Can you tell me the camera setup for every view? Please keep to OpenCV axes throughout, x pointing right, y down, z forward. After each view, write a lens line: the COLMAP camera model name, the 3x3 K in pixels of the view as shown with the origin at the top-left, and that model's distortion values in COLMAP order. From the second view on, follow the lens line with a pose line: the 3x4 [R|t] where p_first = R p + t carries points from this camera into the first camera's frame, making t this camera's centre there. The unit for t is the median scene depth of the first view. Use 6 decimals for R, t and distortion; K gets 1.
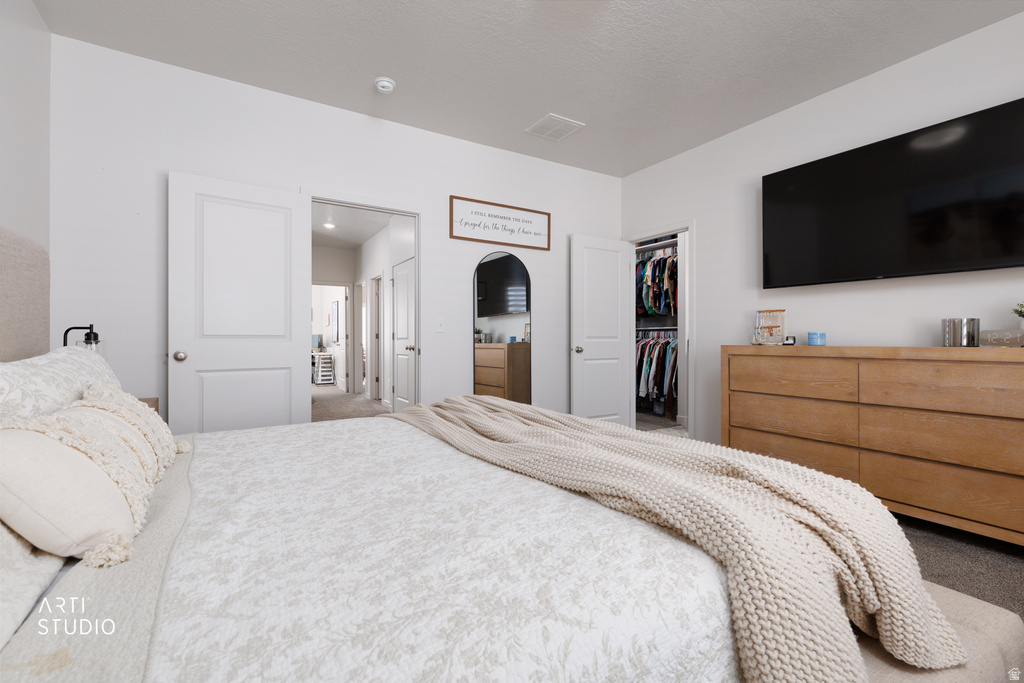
lens RADIAL K [[460.0, 0, 512.8], [0, 460.0, 339.3], [0, 0, 1]] dist [0.013391, -0.002136]
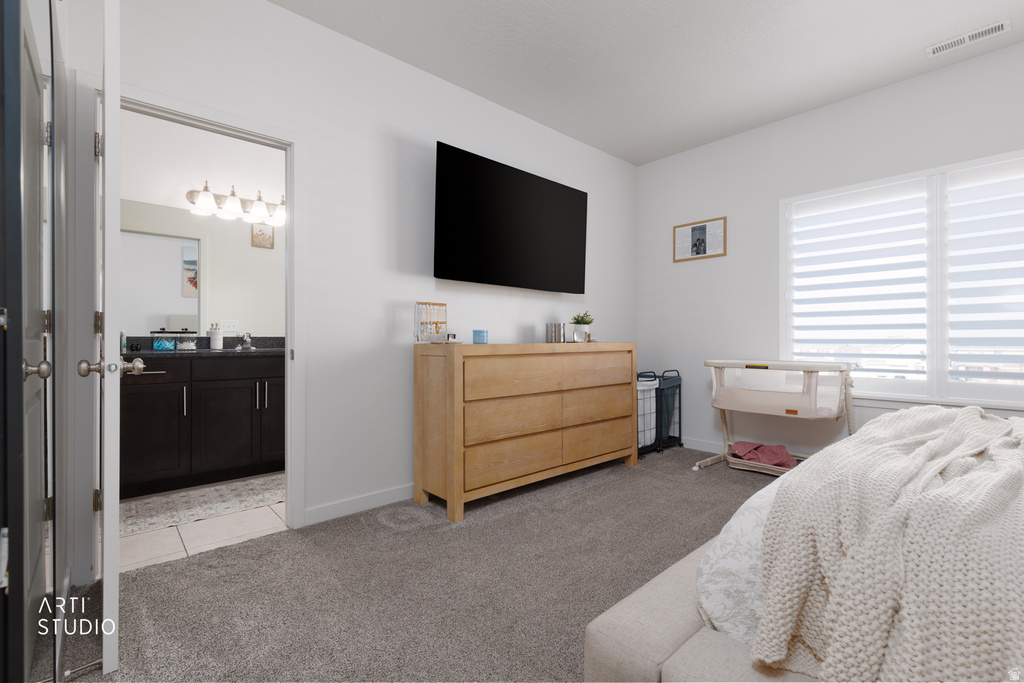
lens RADIAL K [[460.0, 0, 513.1], [0, 460.0, 340.1], [0, 0, 1]] dist [0.013391, -0.002136]
pose [[-0.177905, -0.001627, 0.984046, -0.327720], [0.003379, 0.999992, 0.002264, 0.003855], [-0.984042, 0.003728, -0.177898, 1.102325]]
